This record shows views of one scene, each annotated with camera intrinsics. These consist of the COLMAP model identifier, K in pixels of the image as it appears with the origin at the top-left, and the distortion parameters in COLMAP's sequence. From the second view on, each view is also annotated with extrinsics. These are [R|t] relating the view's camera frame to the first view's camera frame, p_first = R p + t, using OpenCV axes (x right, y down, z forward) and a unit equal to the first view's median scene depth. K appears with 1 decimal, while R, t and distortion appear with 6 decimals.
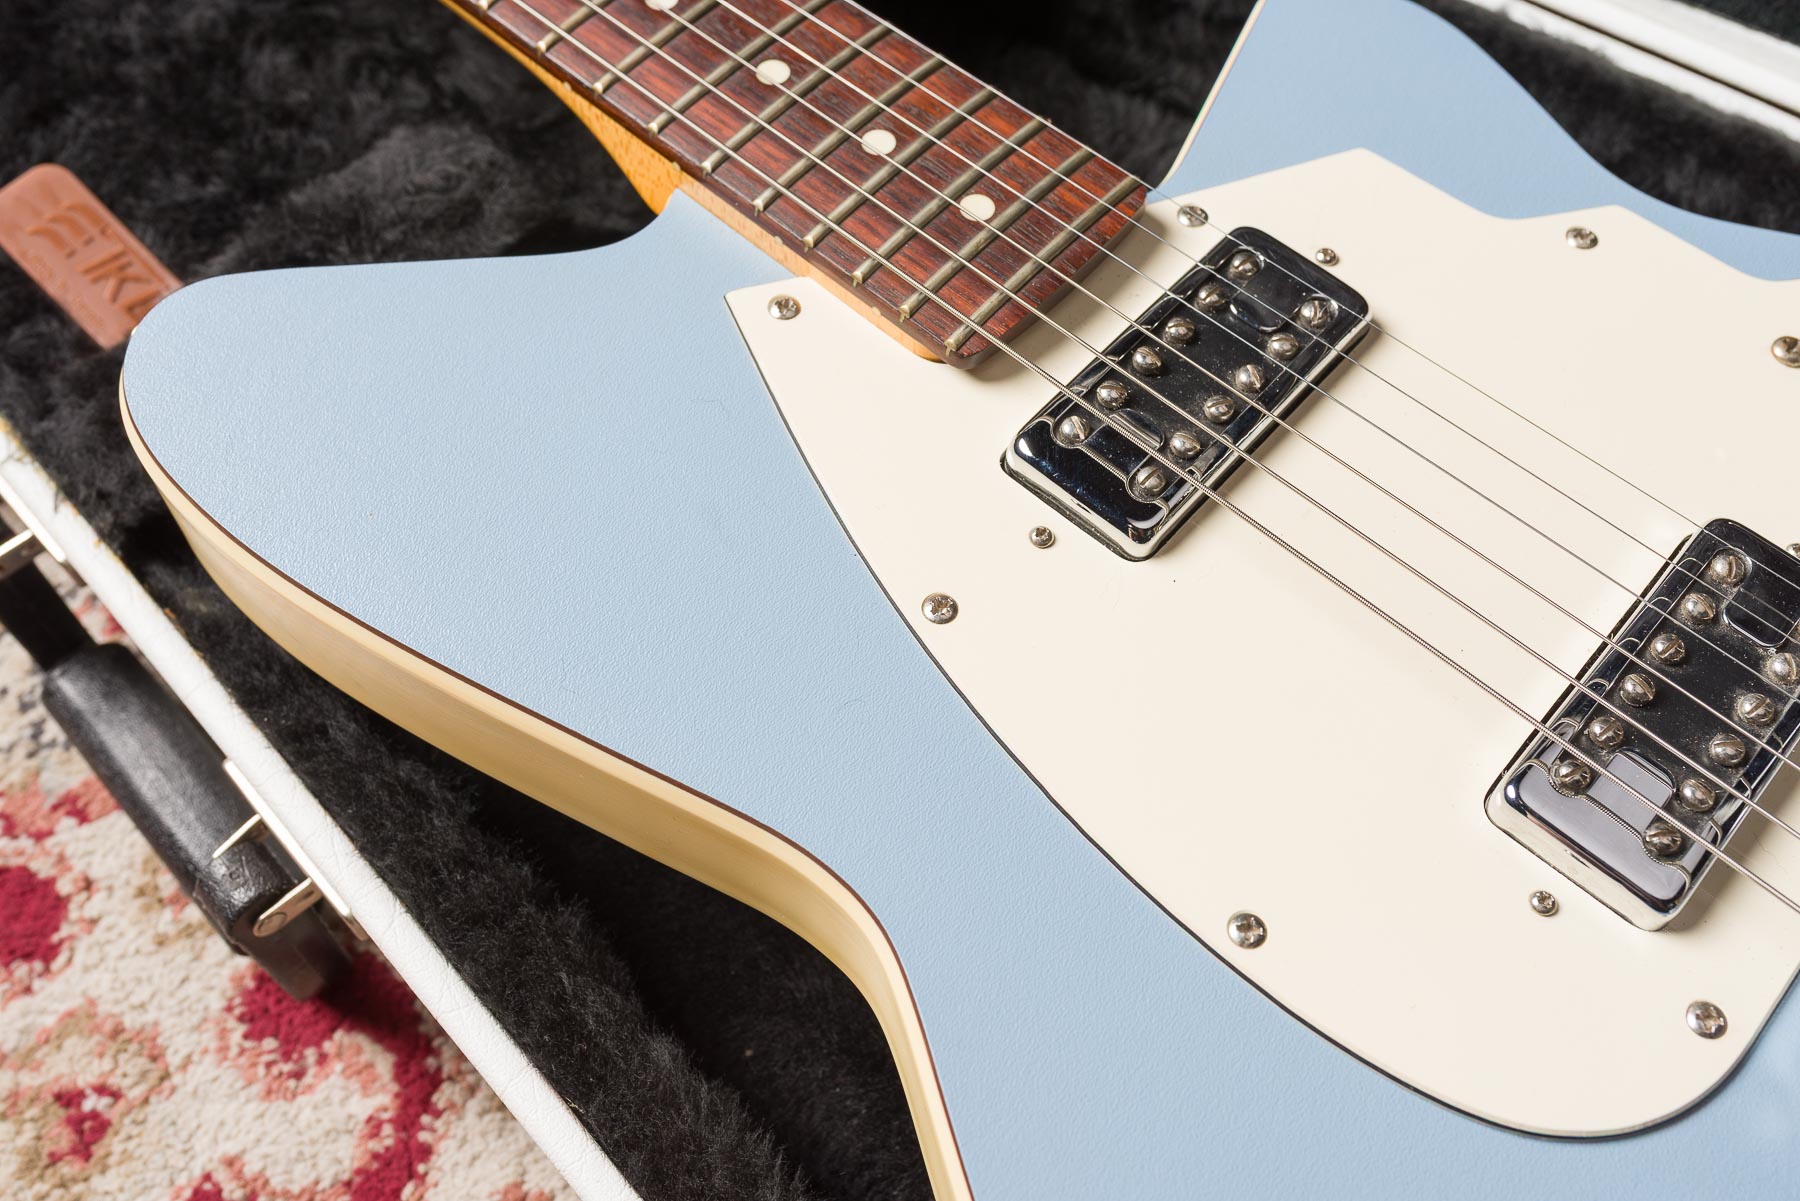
lens RADIAL K [[1801.7, 0, 901.3], [0, 1801.7, 594.4], [0, 0, 1]] dist [0.006340, 0.000000]
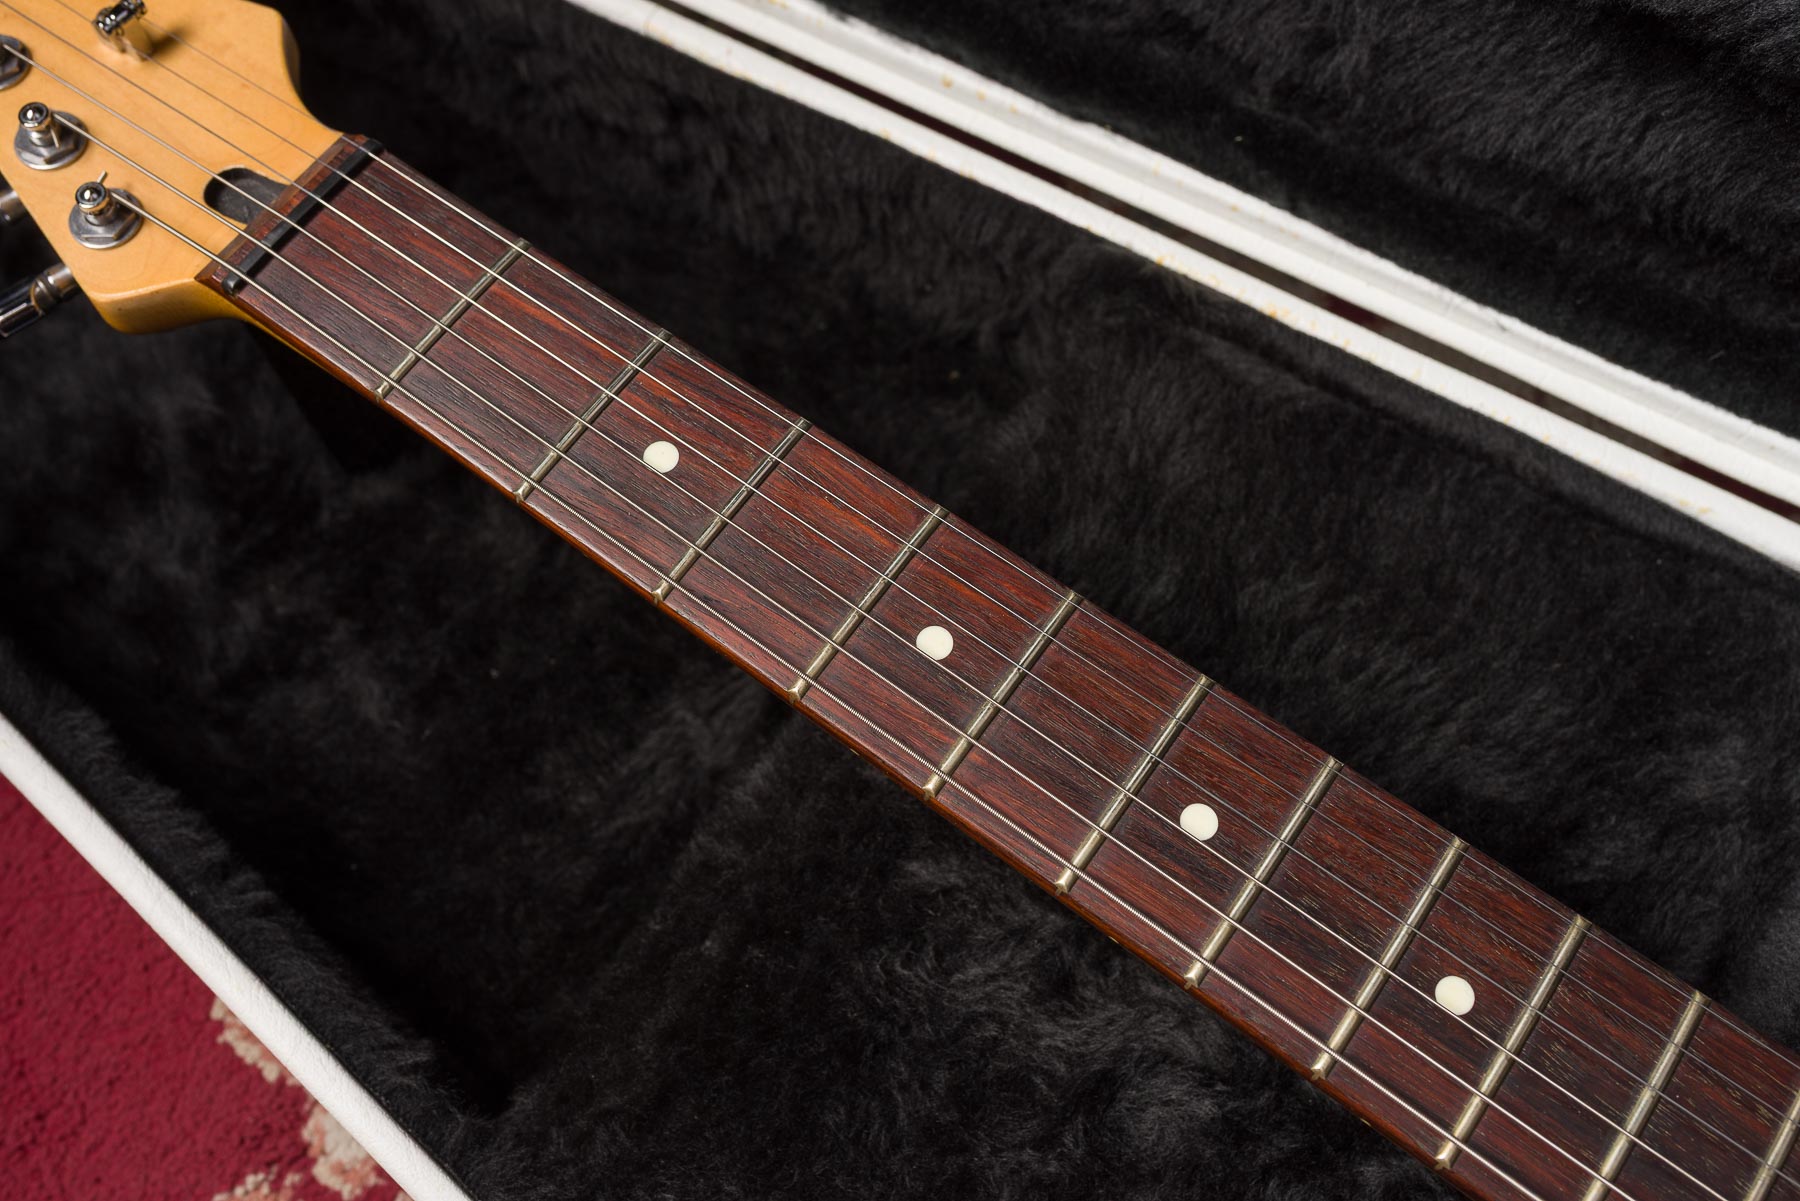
lens RADIAL K [[1801.7, 0, 876.9], [0, 1801.7, 588.1], [0, 0, 1]] dist [0.006340, 0.000000]
pose [[0.995619, -0.087710, 0.032390, -0.614004], [0.082388, 0.986769, 0.139638, -0.792971], [-0.044209, -0.136357, 0.989673, 0.319529]]
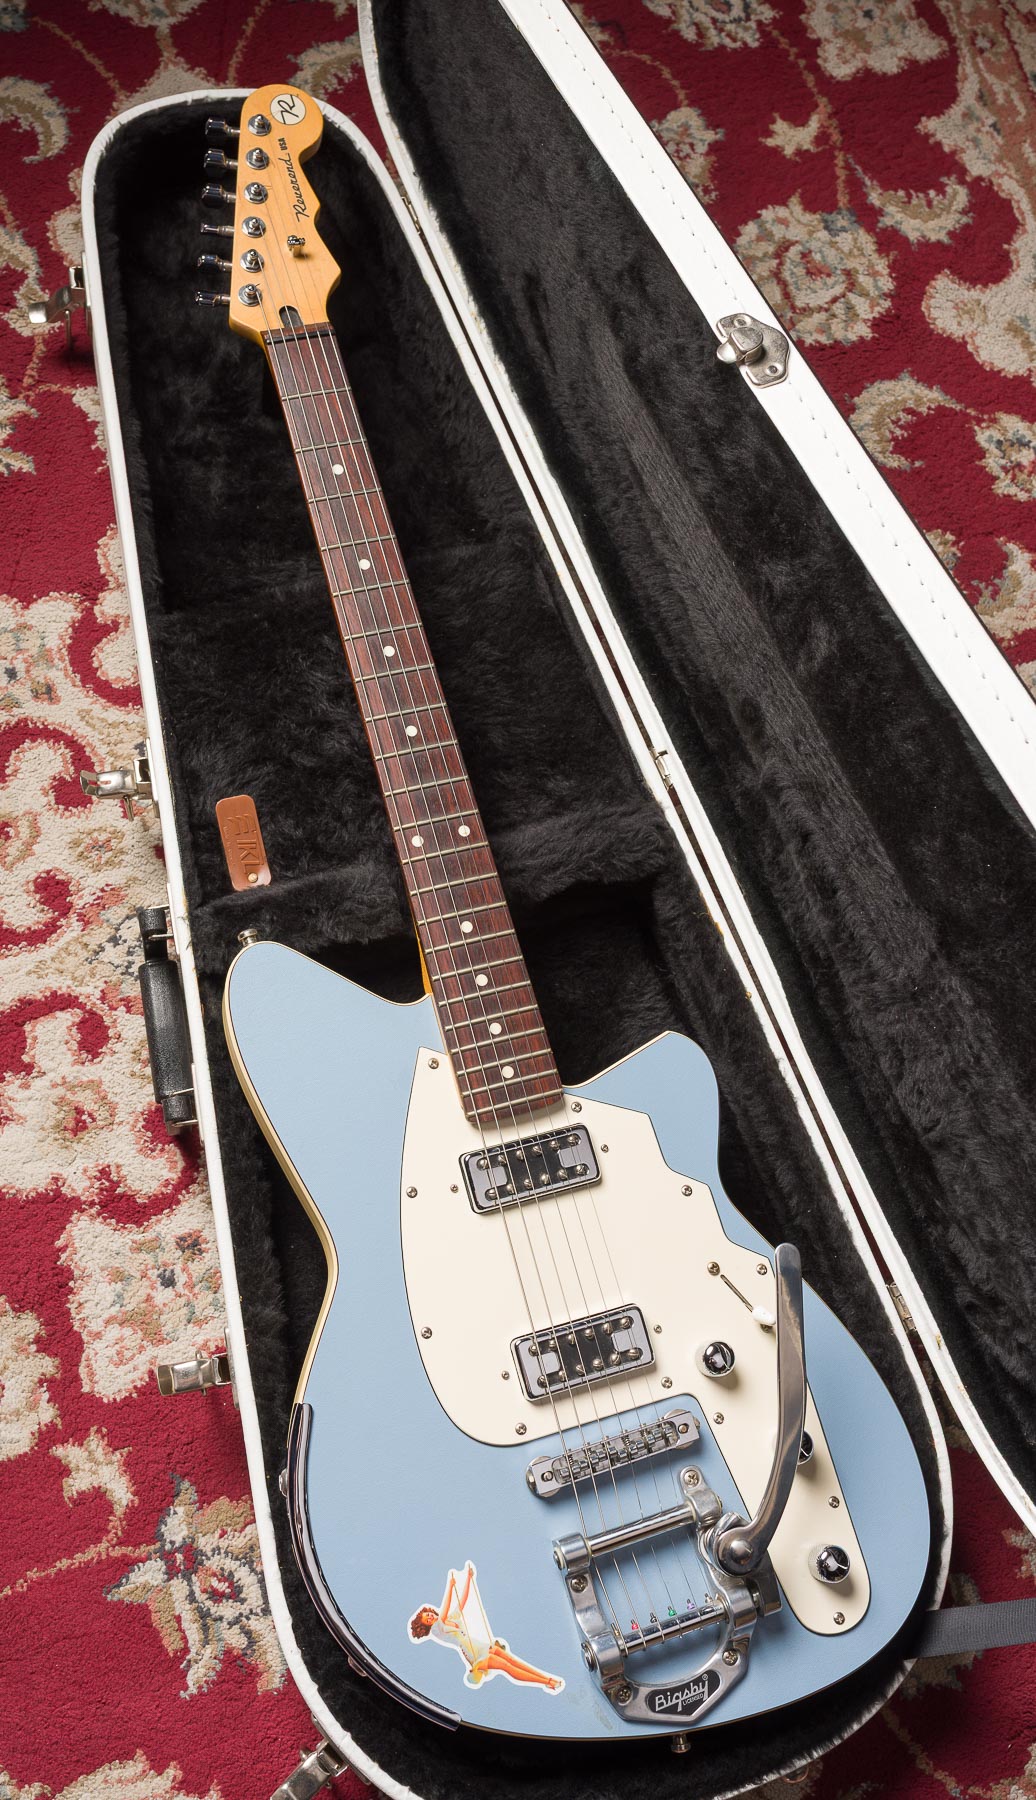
lens RADIAL K [[1894.6, 0, 507.8], [0, 1894.6, 855.7], [0, 0, 1]] dist [0.004703, 0.000000]
pose [[0.831380, 0.555115, -0.025576, -0.064314], [-0.541405, 0.819502, 0.187873, -0.945109], [0.125251, -0.142347, 0.981860, -1.711092]]
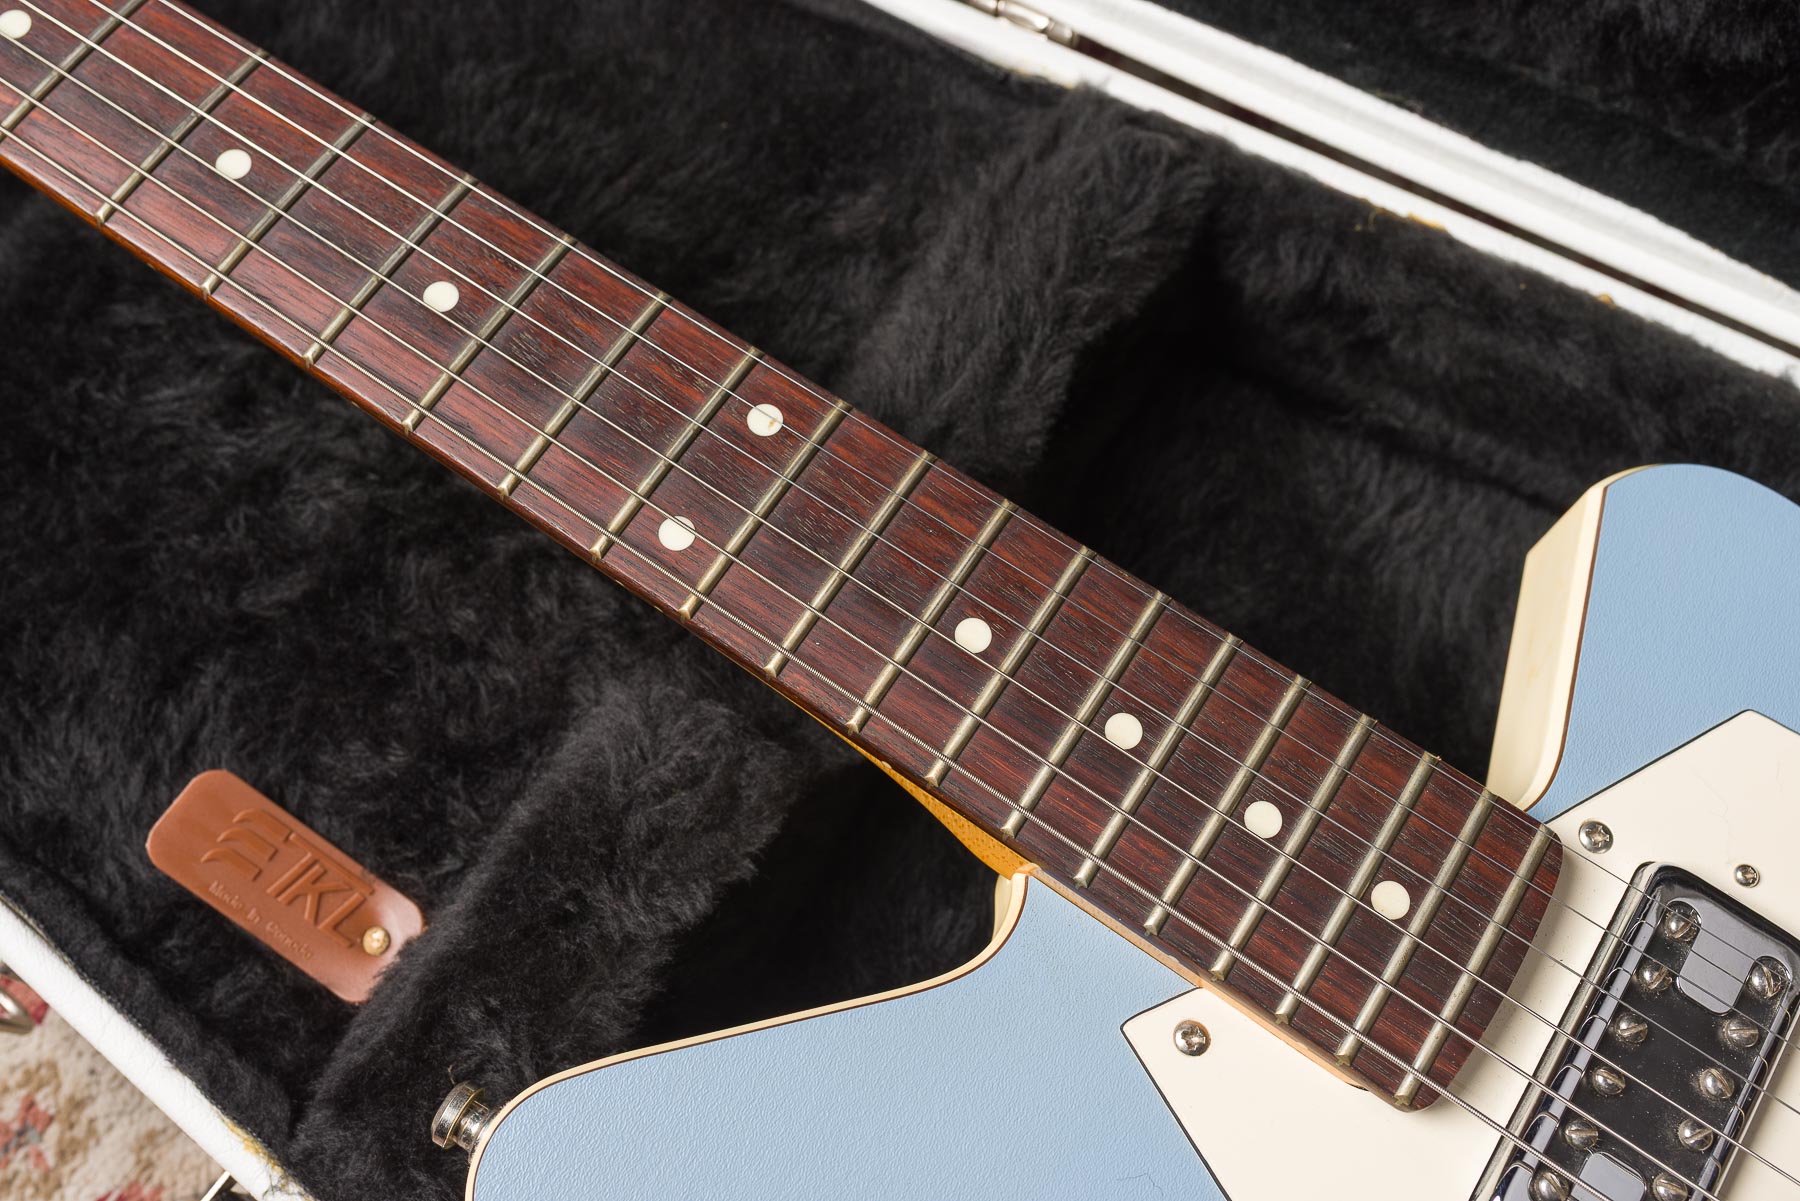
lens RADIAL K [[1801.7, 0, 892.4], [0, 1801.7, 596.1], [0, 0, 1]] dist [0.006340, 0.000000]
pose [[0.990256, -0.117689, 0.074447, -0.222241], [0.102858, 0.978510, 0.178712, -0.483330], [-0.093879, -0.169313, 0.981081, 0.149036]]
